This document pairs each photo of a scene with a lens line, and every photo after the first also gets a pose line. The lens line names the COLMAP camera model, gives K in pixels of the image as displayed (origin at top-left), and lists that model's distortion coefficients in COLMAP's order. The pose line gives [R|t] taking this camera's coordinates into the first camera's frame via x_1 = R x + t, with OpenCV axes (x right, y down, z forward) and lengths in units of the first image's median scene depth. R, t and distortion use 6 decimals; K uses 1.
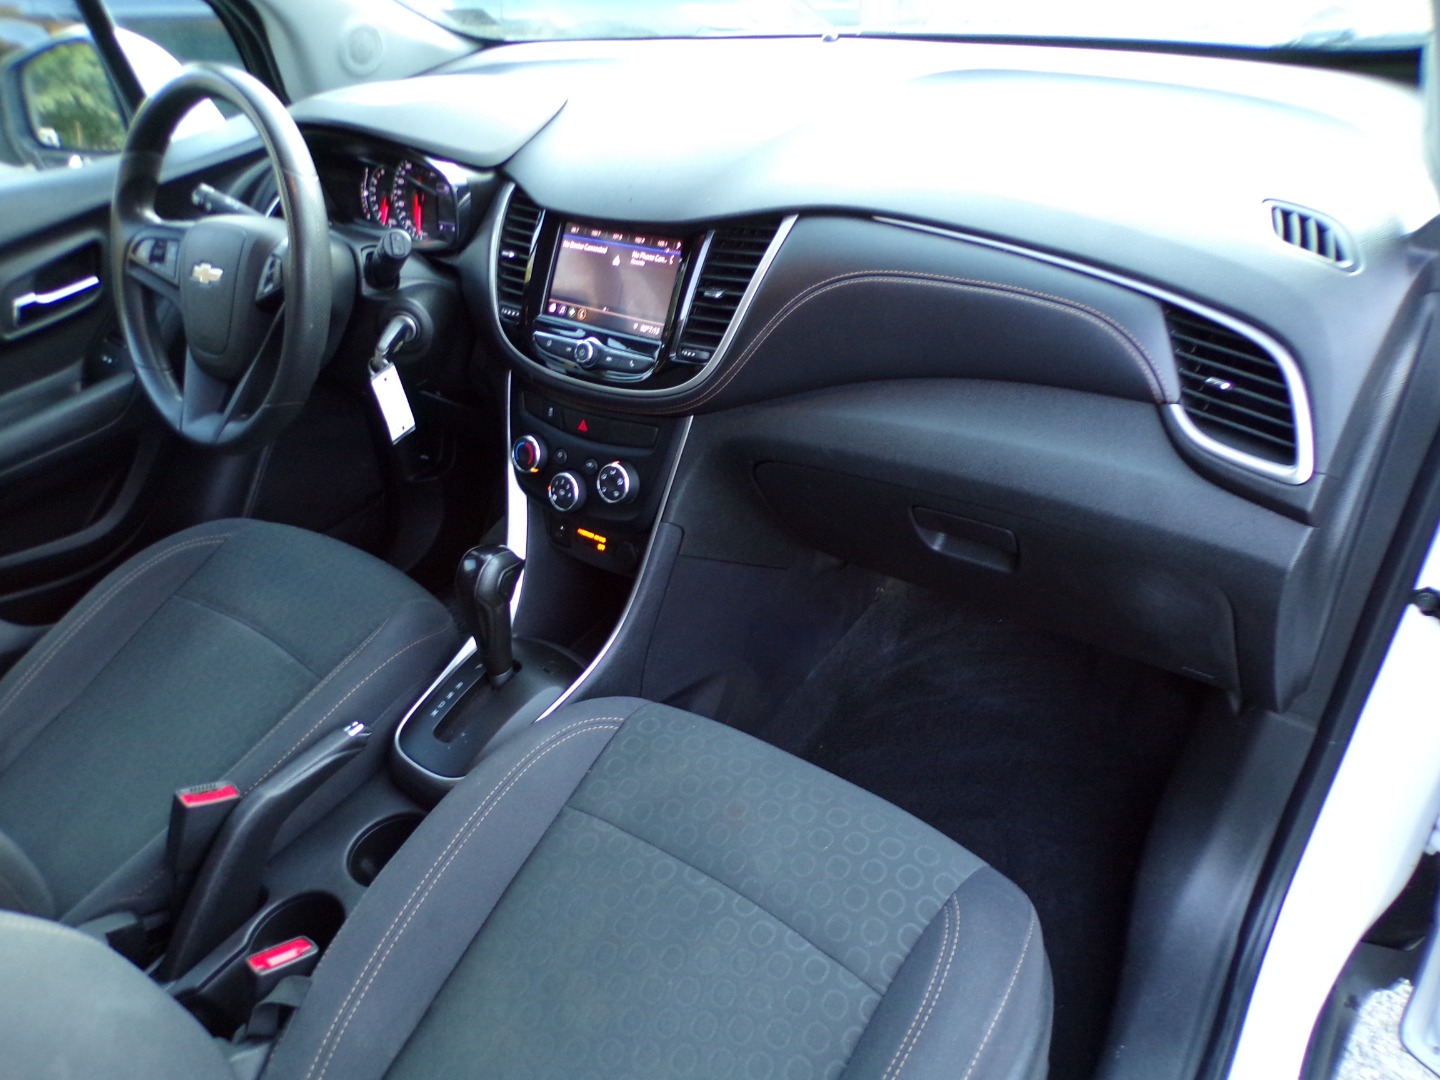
lens RADIAL K [[1000.4, 0, 719.5], [0, 1000.4, 535.4], [0, 0, 1]] dist [-0.024534, 0.031557]
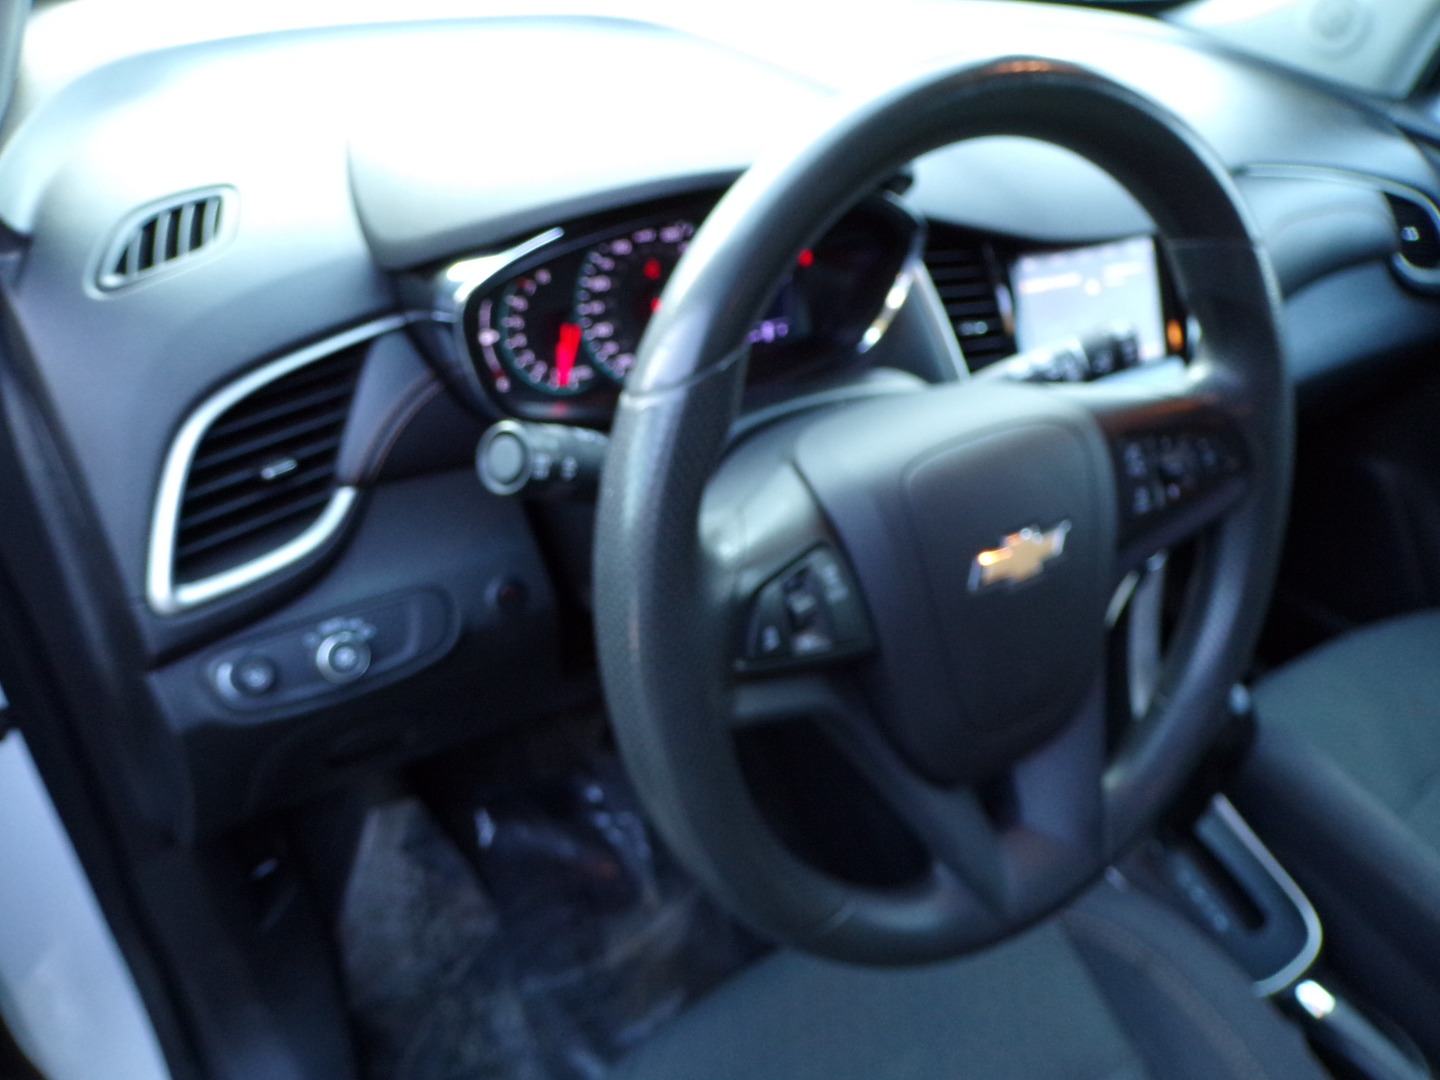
lens RADIAL K [[989.4, 0, 720.0], [0, 989.4, 540.0], [0, 0, 1]] dist [-0.003814, -0.002484]
pose [[0.349464, -0.450627, 0.821468, -0.904875], [0.405459, 0.863136, 0.300997, -0.447639], [-0.844676, 0.227884, 0.484346, 0.908411]]
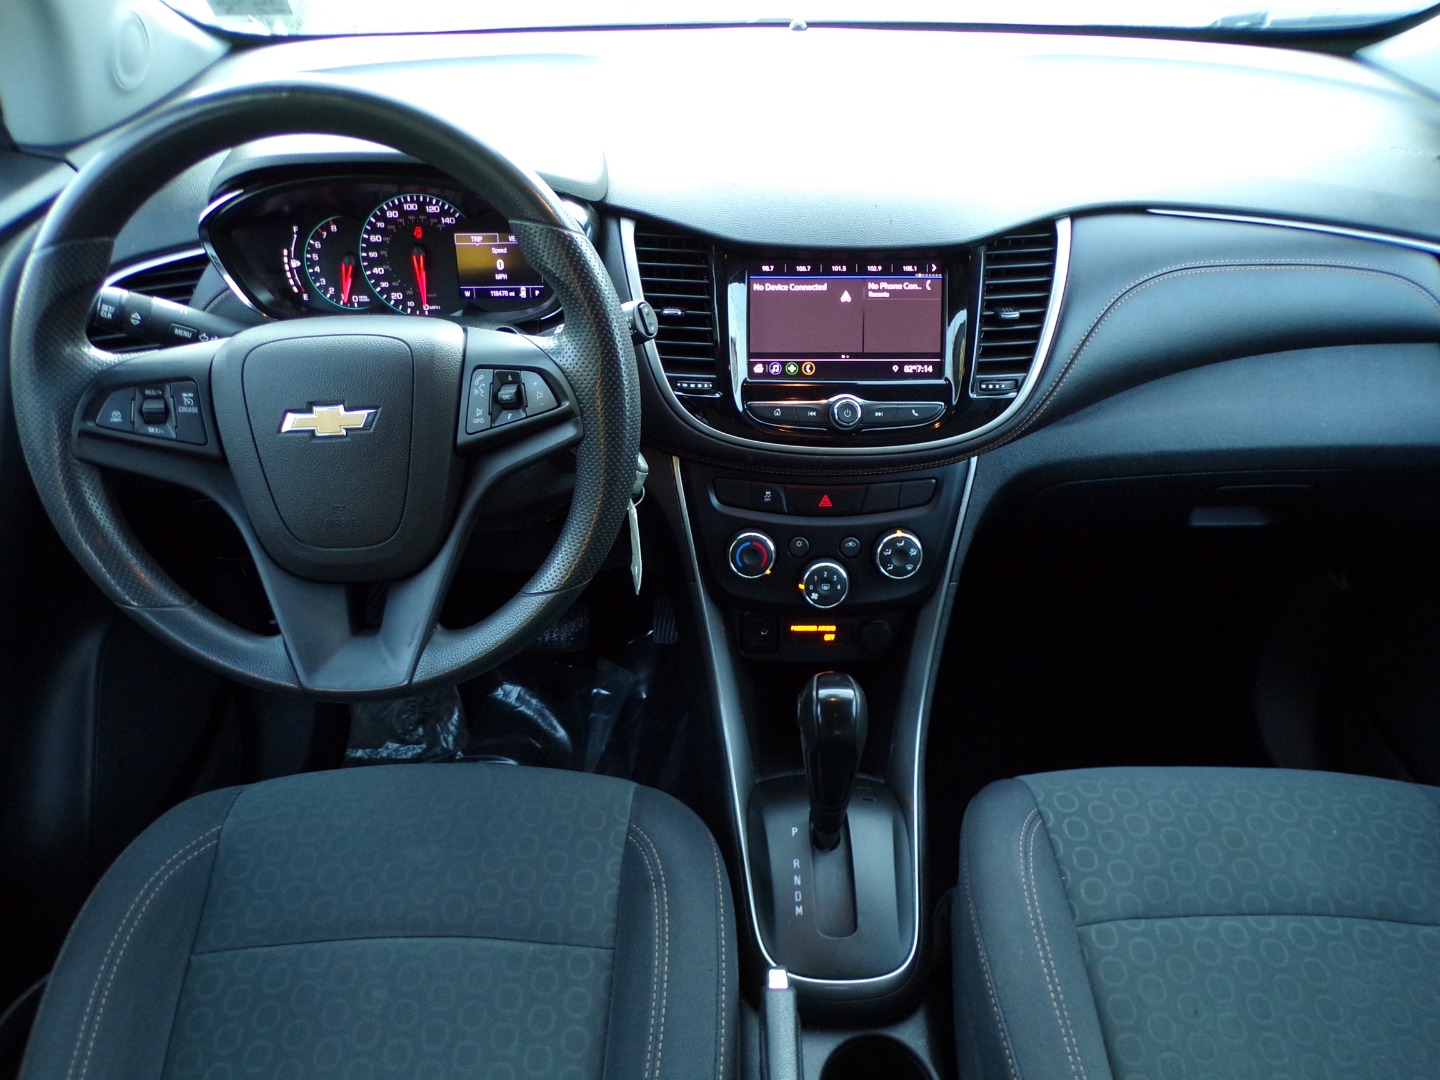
lens RADIAL K [[996.8, 0, 719.8], [0, 996.8, 534.8], [0, 0, 1]] dist [-0.021702, 0.002284]
pose [[0.799685, -0.280137, 0.531063, -0.670447], [0.276100, 0.956994, 0.089059, -0.186730], [-0.533173, 0.075408, 0.842639, 0.372371]]
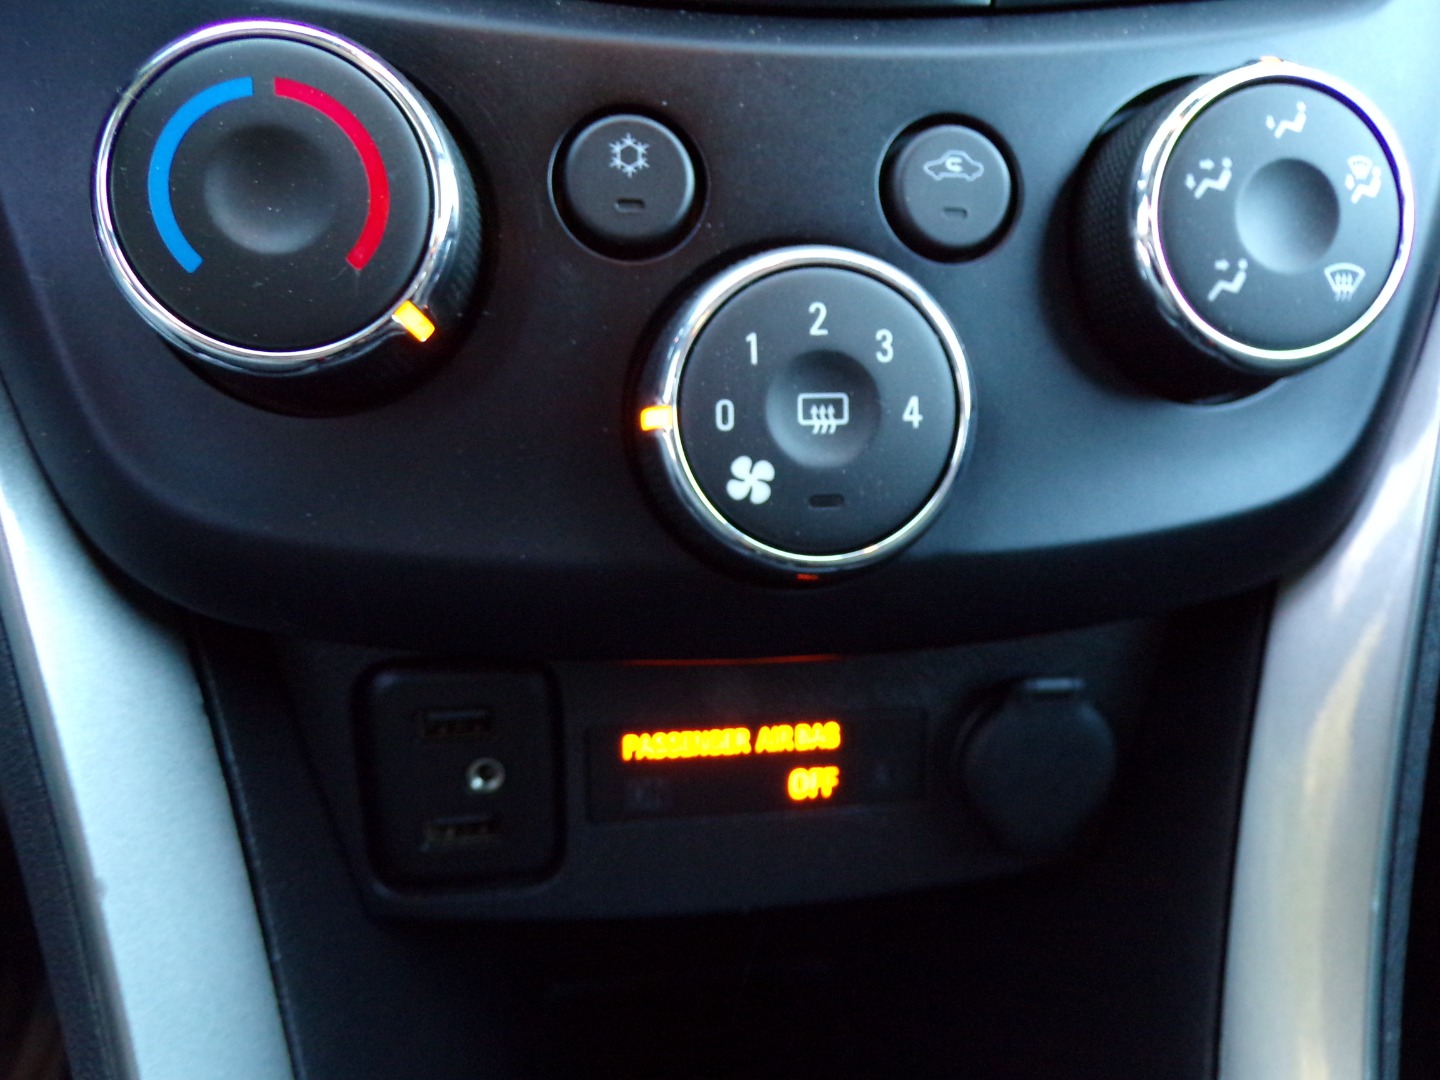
lens RADIAL K [[1003.1, 0, 720.0], [0, 1003.1, 540.0], [0, 0, 1]] dist [0.004923, -0.004678]
pose [[0.713528, -0.218289, 0.665753, -0.257047], [0.311656, 0.949927, -0.022556, -0.031473], [-0.627494, 0.223580, 0.745831, 0.958541]]
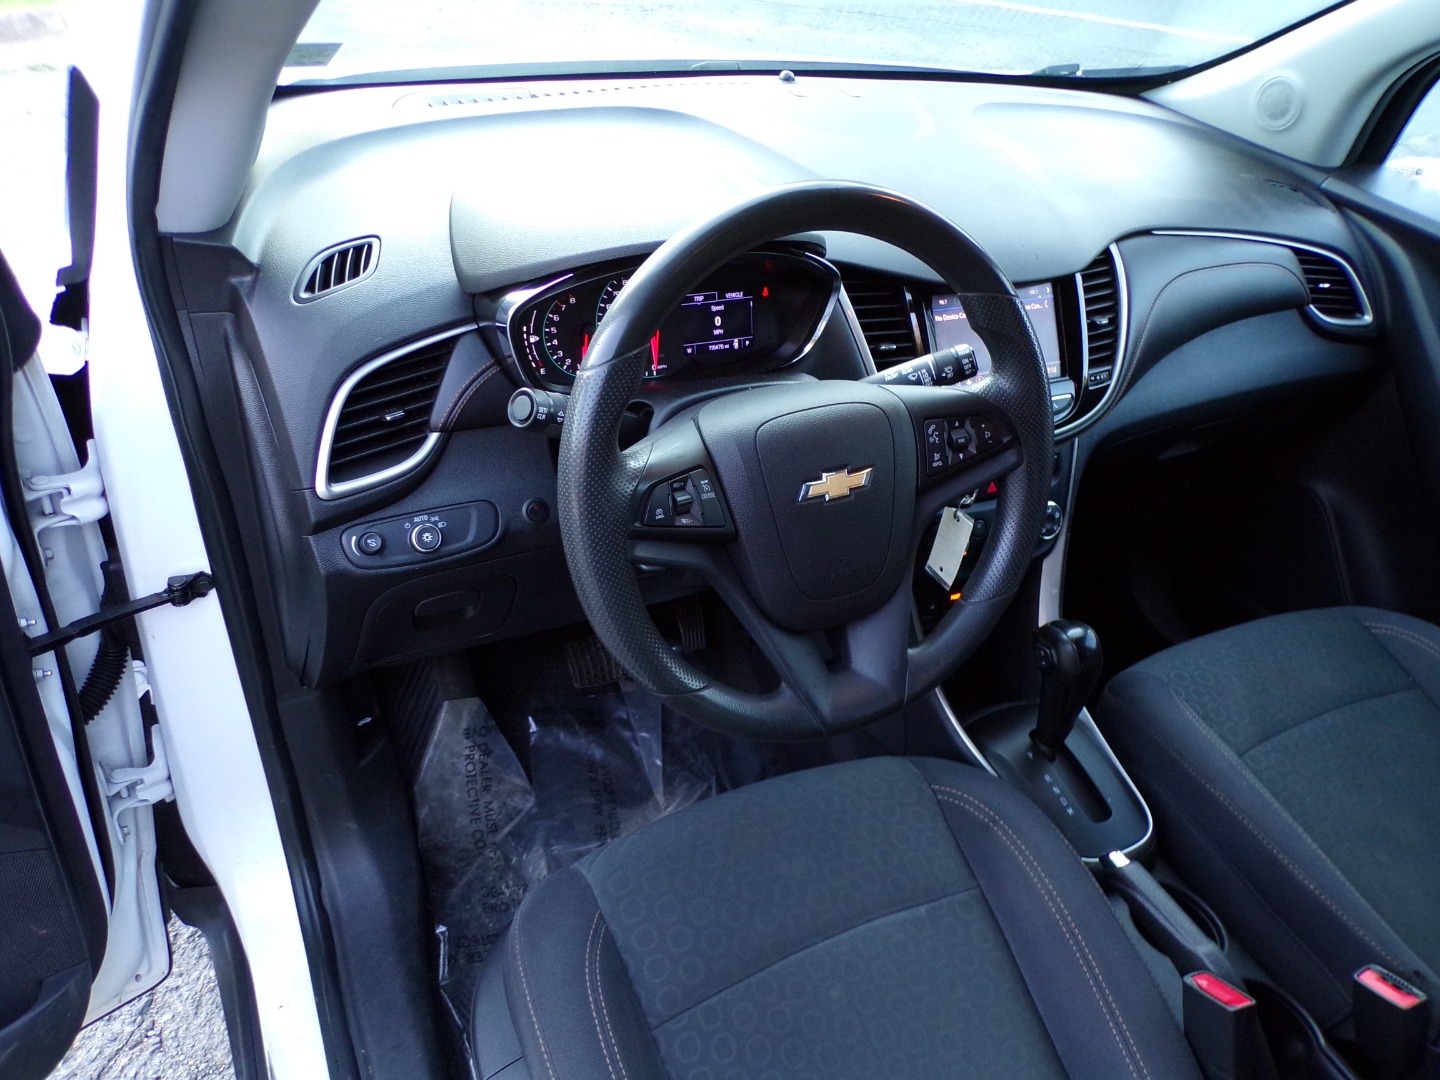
lens RADIAL K [[981.9, 0, 718.5], [0, 981.9, 533.9], [0, 0, 1]] dist [-0.001042, -0.000721]
pose [[0.452870, -0.408494, 0.792491, -1.096377], [0.381281, 0.892218, 0.242015, -0.426263], [-0.805936, 0.192561, 0.559810, 0.703174]]
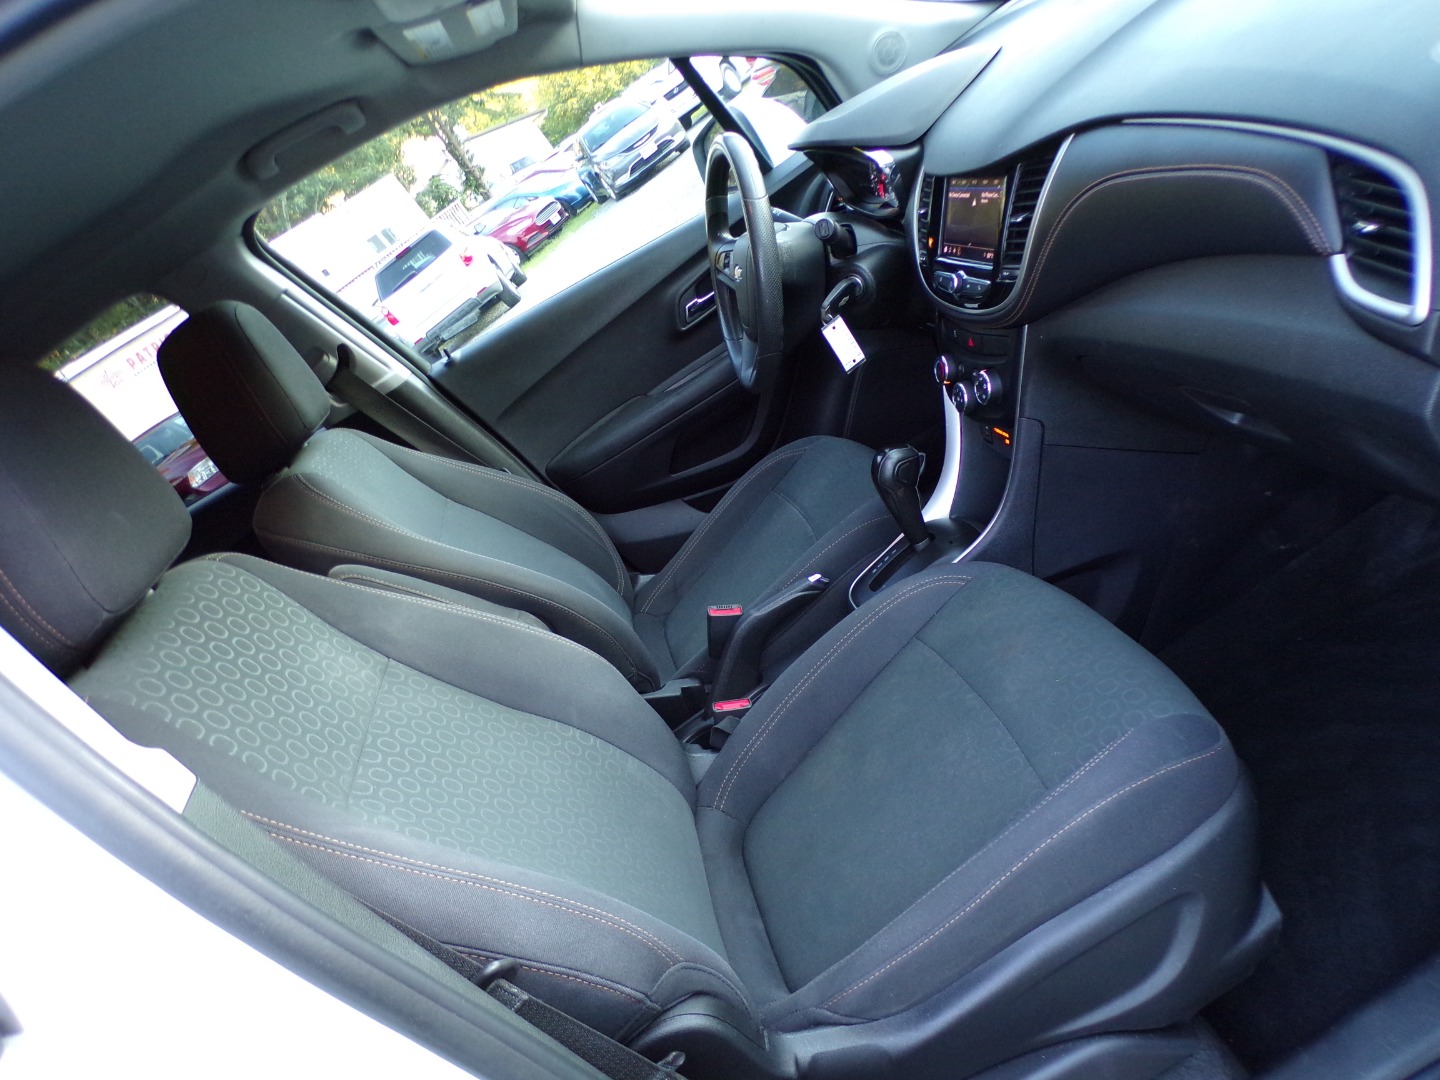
lens RADIAL K [[989.4, 0, 720.0], [0, 989.4, 540.0], [0, 0, 1]] dist [-0.003814, -0.002484]
pose [[0.695463, 0.016086, -0.718382, 0.541279], [0.047376, 0.996548, 0.068179, 0.035016], [0.716998, -0.081450, 0.692300, -0.079599]]
